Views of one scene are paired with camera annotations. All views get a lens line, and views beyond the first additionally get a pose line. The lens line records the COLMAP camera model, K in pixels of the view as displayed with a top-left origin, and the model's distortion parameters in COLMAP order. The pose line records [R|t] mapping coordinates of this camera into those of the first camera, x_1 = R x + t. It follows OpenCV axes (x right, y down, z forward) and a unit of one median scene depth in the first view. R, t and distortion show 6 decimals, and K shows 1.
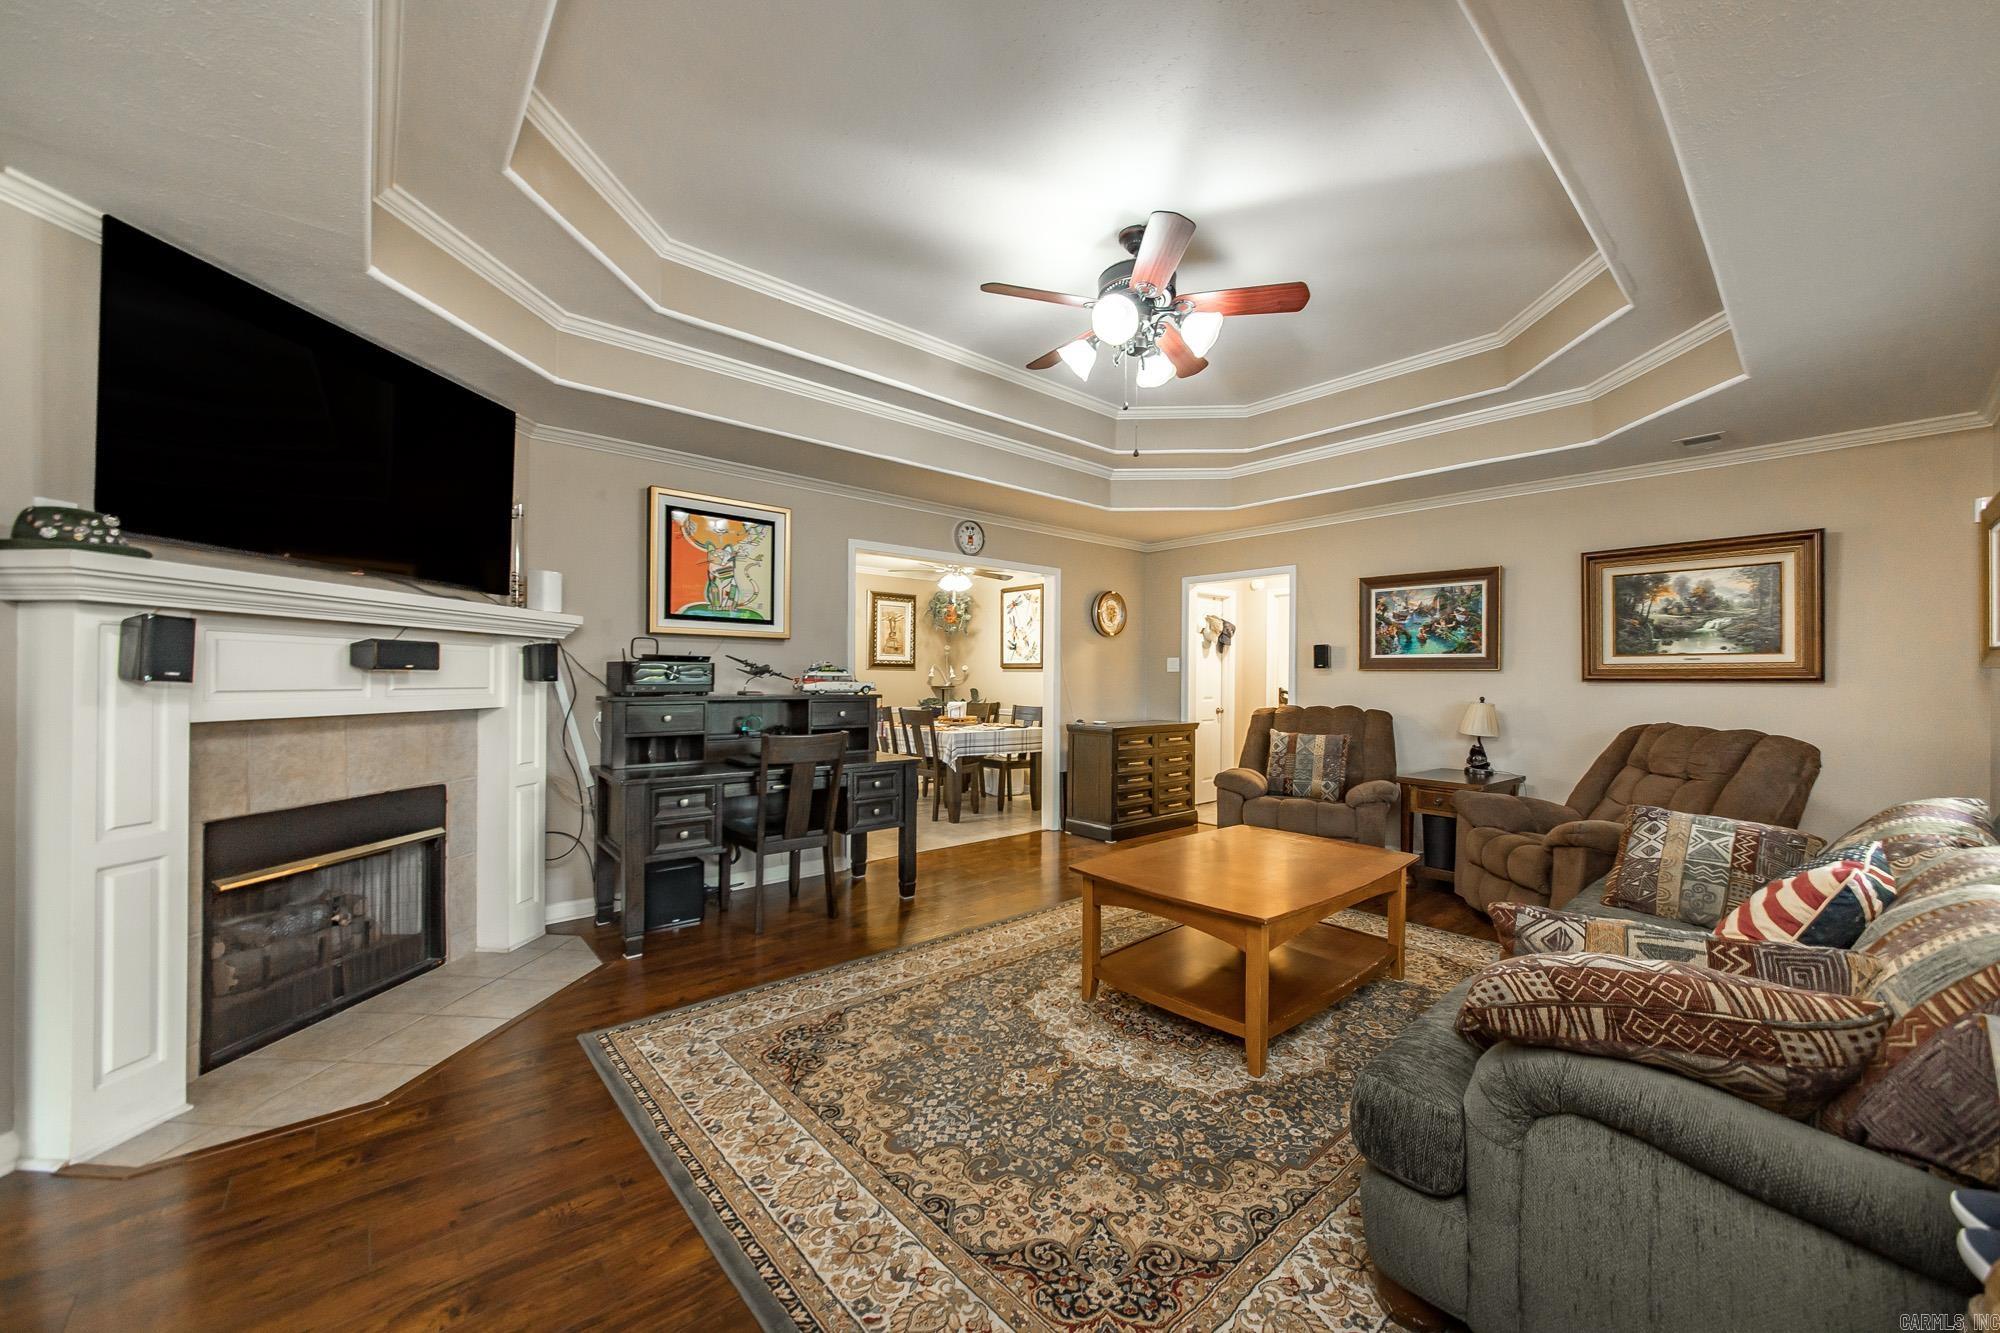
lens RADIAL K [[734.5, 0, 1019.2], [0, 734.5, 674.1], [0, 0, 1]] dist [-0.001759, 0.000231]
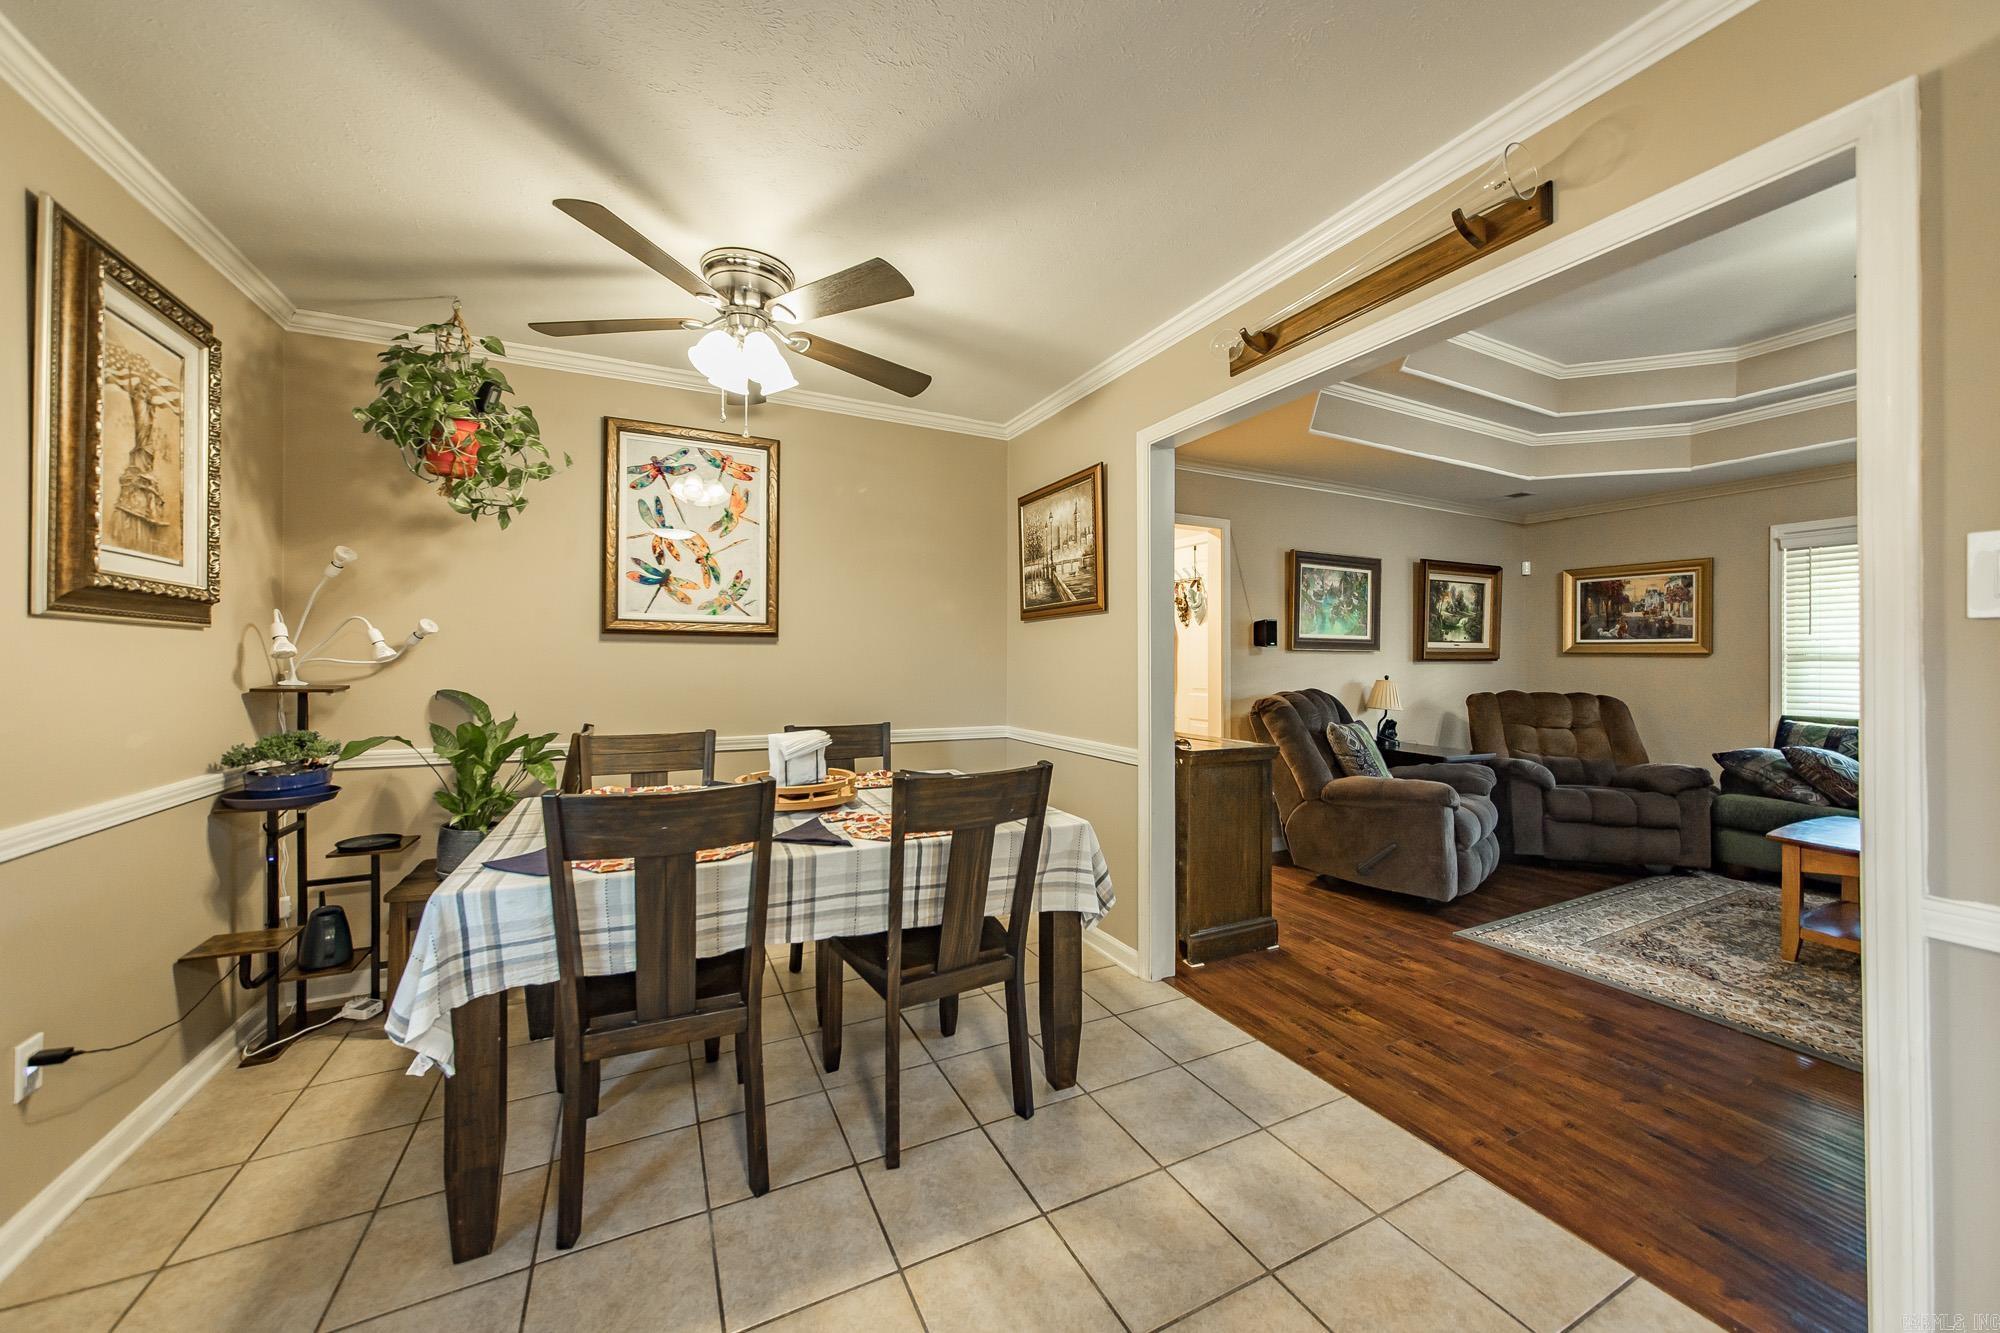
lens RADIAL K [[734.5, 0, 1009.0], [0, 734.5, 653.0], [0, 0, 1]] dist [-0.001759, 0.000231]
pose [[0.255491, 0.002740, 0.966807, -0.727785], [-0.007580, 0.999971, -0.000831, 0.002444], [-0.966782, -0.007116, 0.255505, 1.591822]]
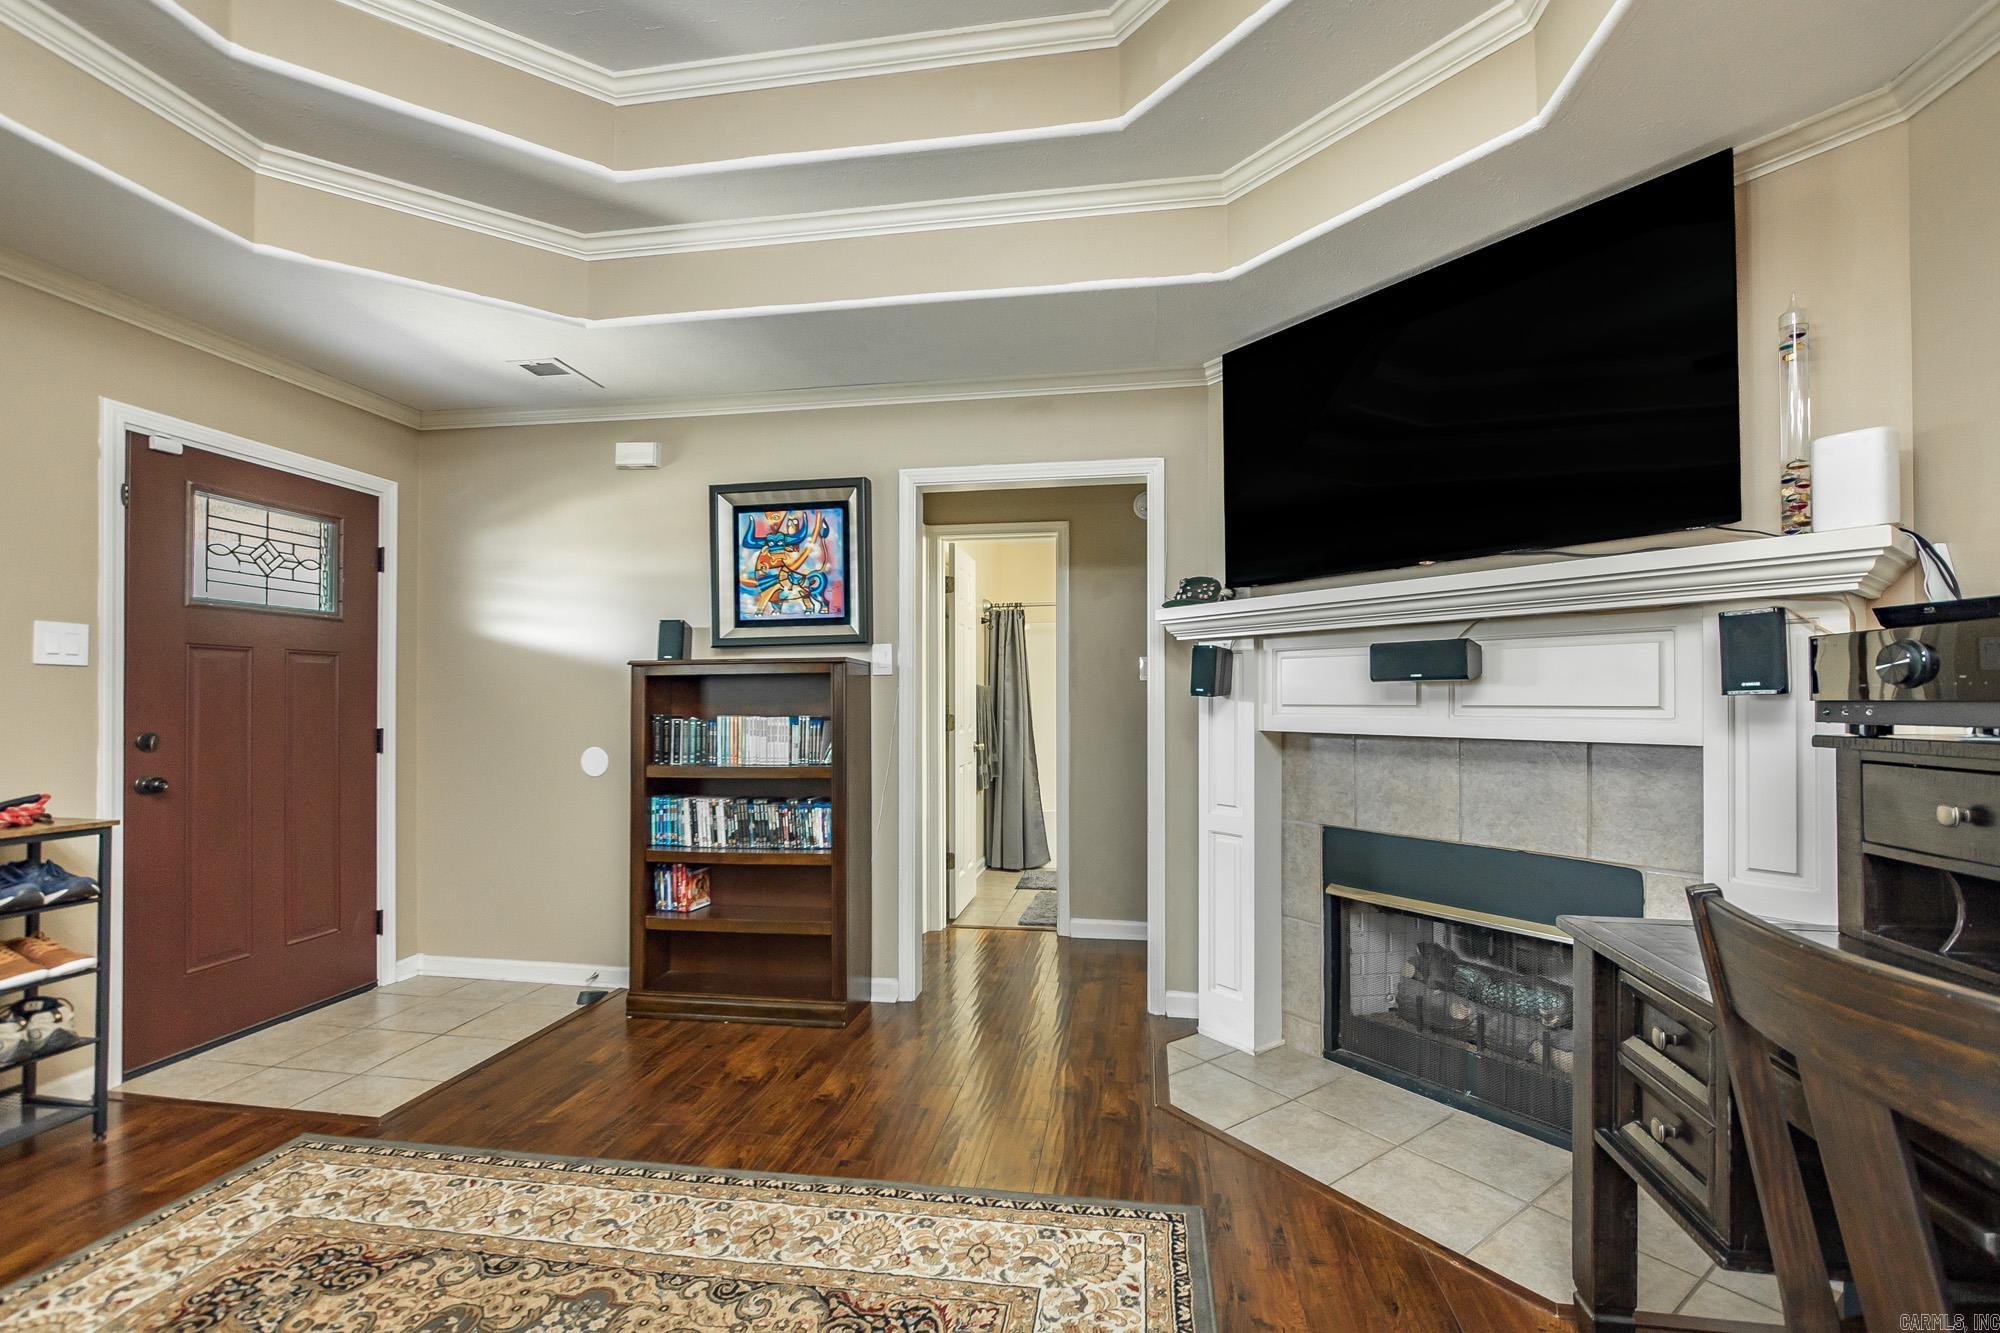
lens RADIAL K [[855.1, 0, 1017.1], [0, 855.1, 696.2], [0, 0, 1]] dist [-0.003850, -0.000114]
pose [[-0.773572, -0.010145, -0.633627, 0.031442], [-0.002076, 0.999907, -0.013475, 0.016196], [0.633704, -0.009108, -0.773522, 1.007583]]
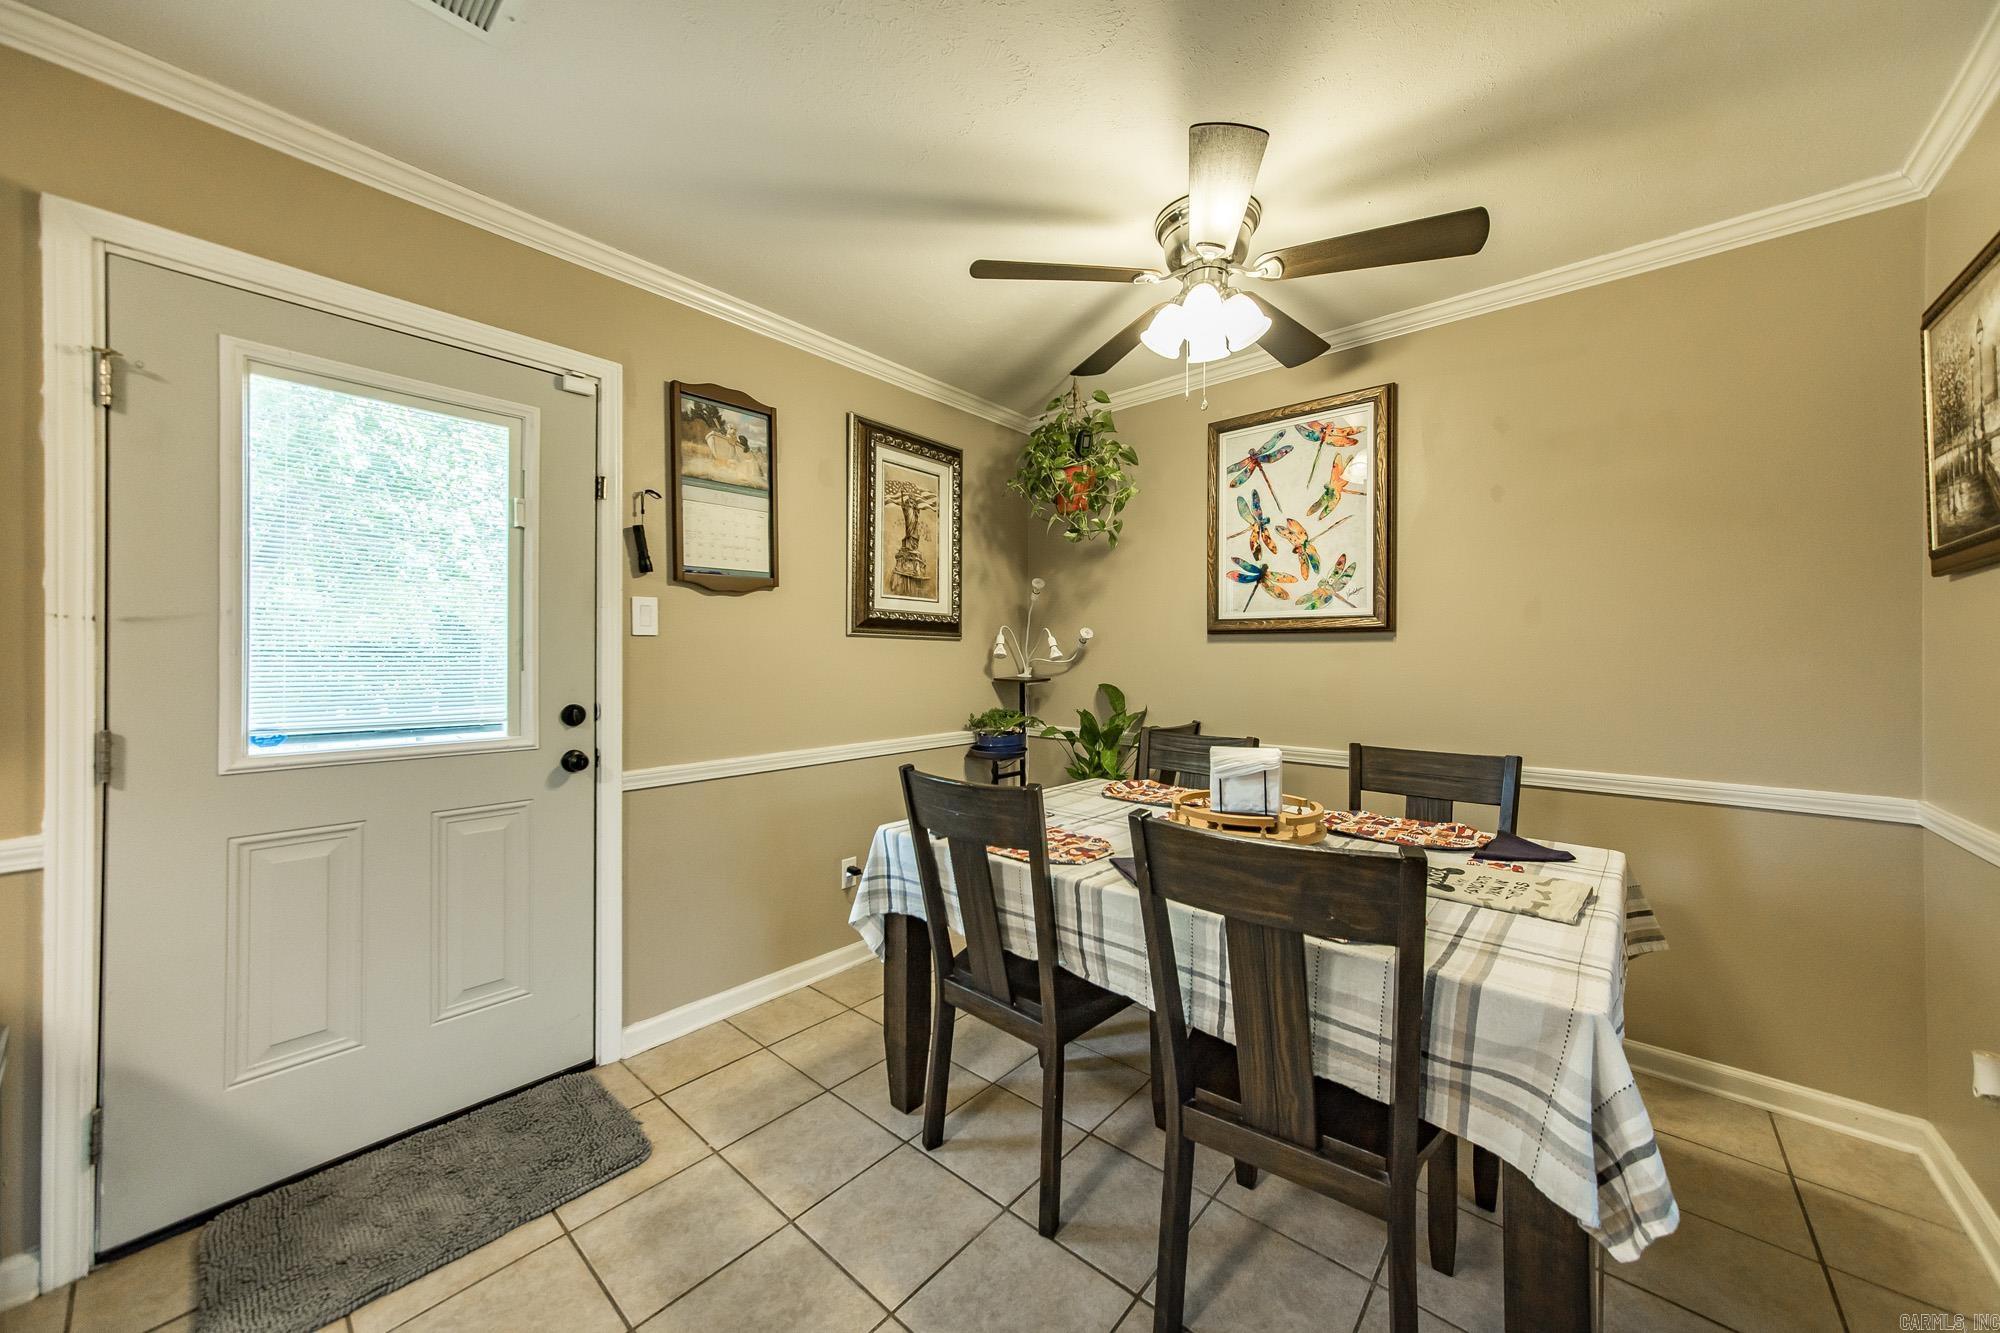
lens RADIAL K [[734.5, 0, 1028.9], [0, 734.5, 653.5], [0, 0, 1]] dist [-0.001759, 0.000231]
pose [[0.993846, -0.002579, 0.110743, -0.353757], [0.002549, 0.999997, 0.000413, 0.004492], [-0.110743, -0.000128, 0.993849, 1.422961]]
